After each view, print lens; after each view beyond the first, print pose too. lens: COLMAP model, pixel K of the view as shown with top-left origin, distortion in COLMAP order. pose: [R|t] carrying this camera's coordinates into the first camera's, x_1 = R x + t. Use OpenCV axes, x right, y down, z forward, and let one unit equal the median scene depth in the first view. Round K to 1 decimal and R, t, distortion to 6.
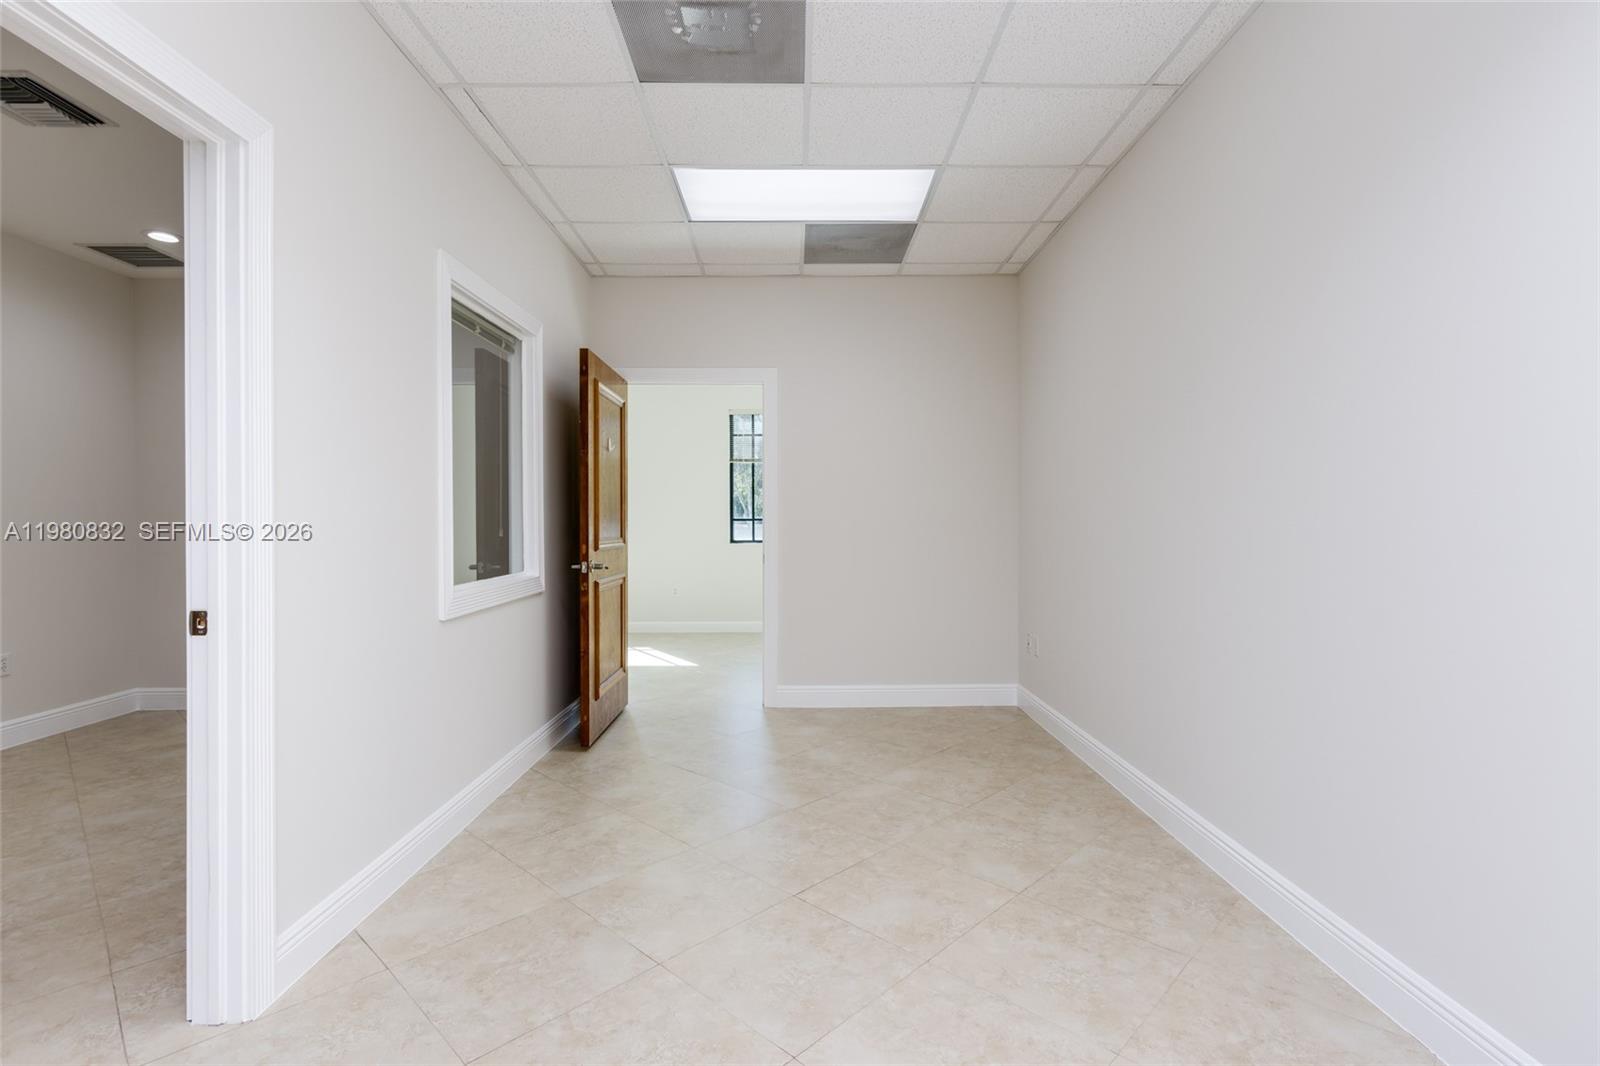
lens RADIAL K [[740.5, 0, 816.9], [0, 740.5, 536.6], [0, 0, 1]] dist [0.008089, -0.002654]
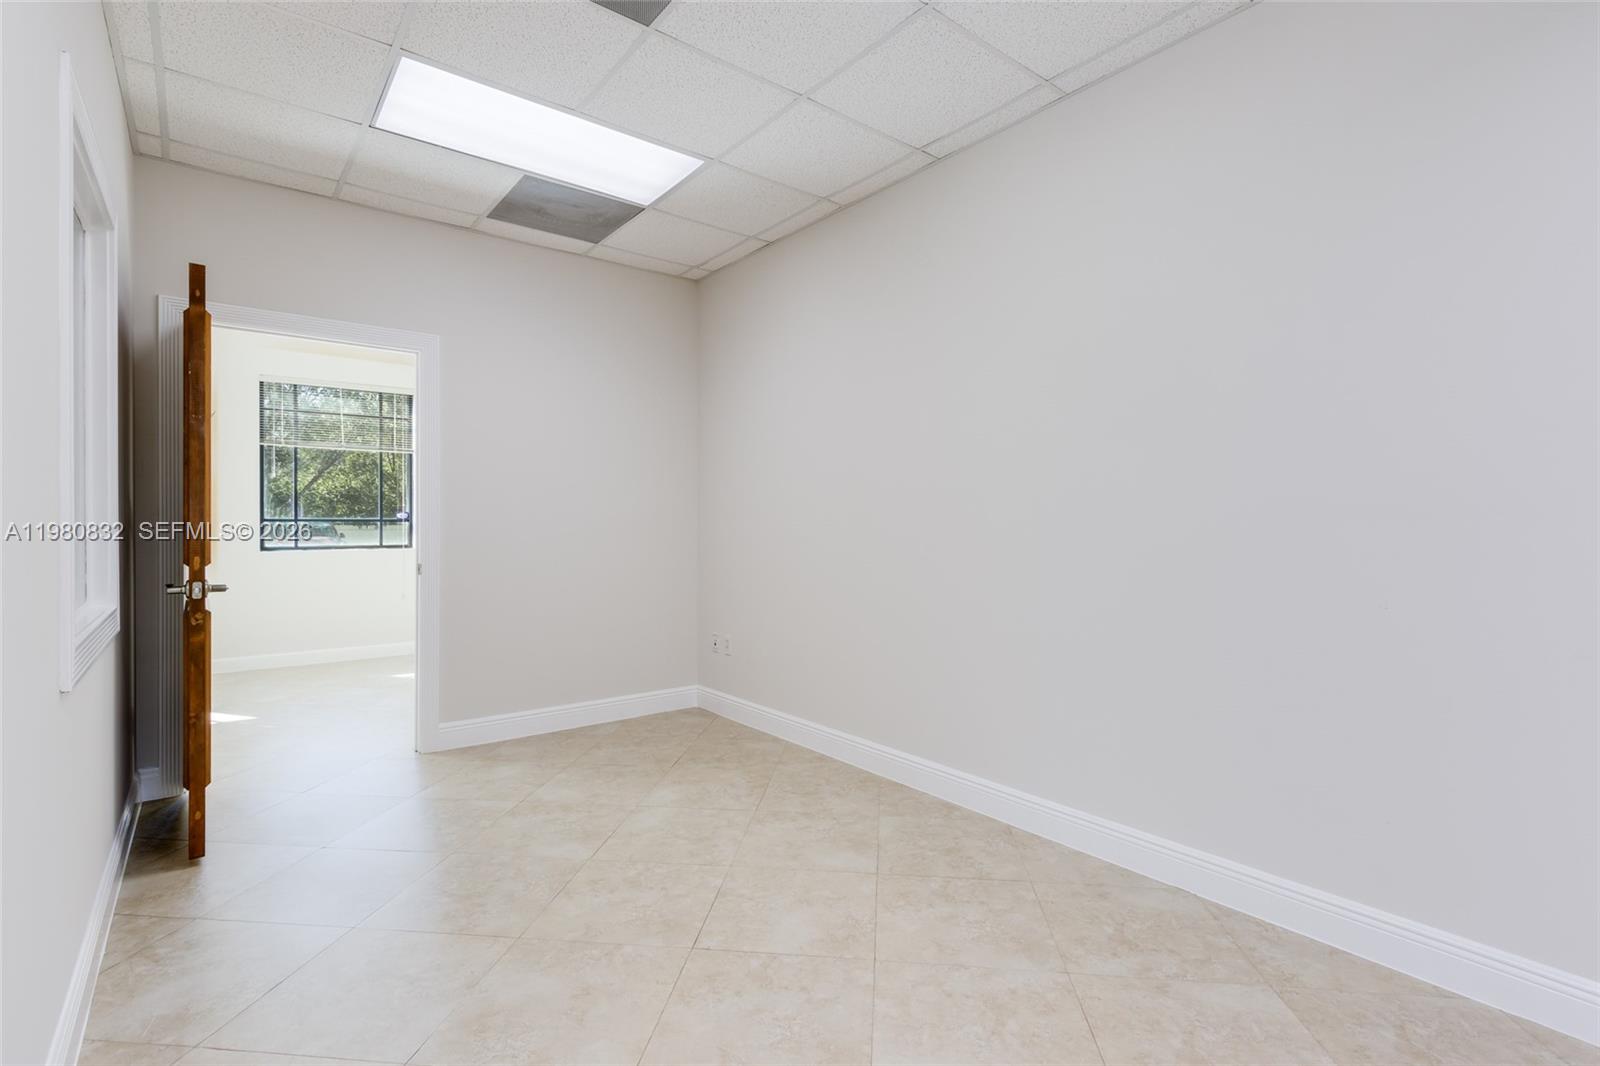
lens RADIAL K [[740.5, 0, 801.1], [0, 740.5, 534.8], [0, 0, 1]] dist [0.008089, -0.002654]
pose [[0.796455, -0.004050, 0.604685, -0.313839], [0.007778, 0.999963, -0.003547, -0.002026], [-0.604648, 0.007528, 0.796457, 0.147136]]
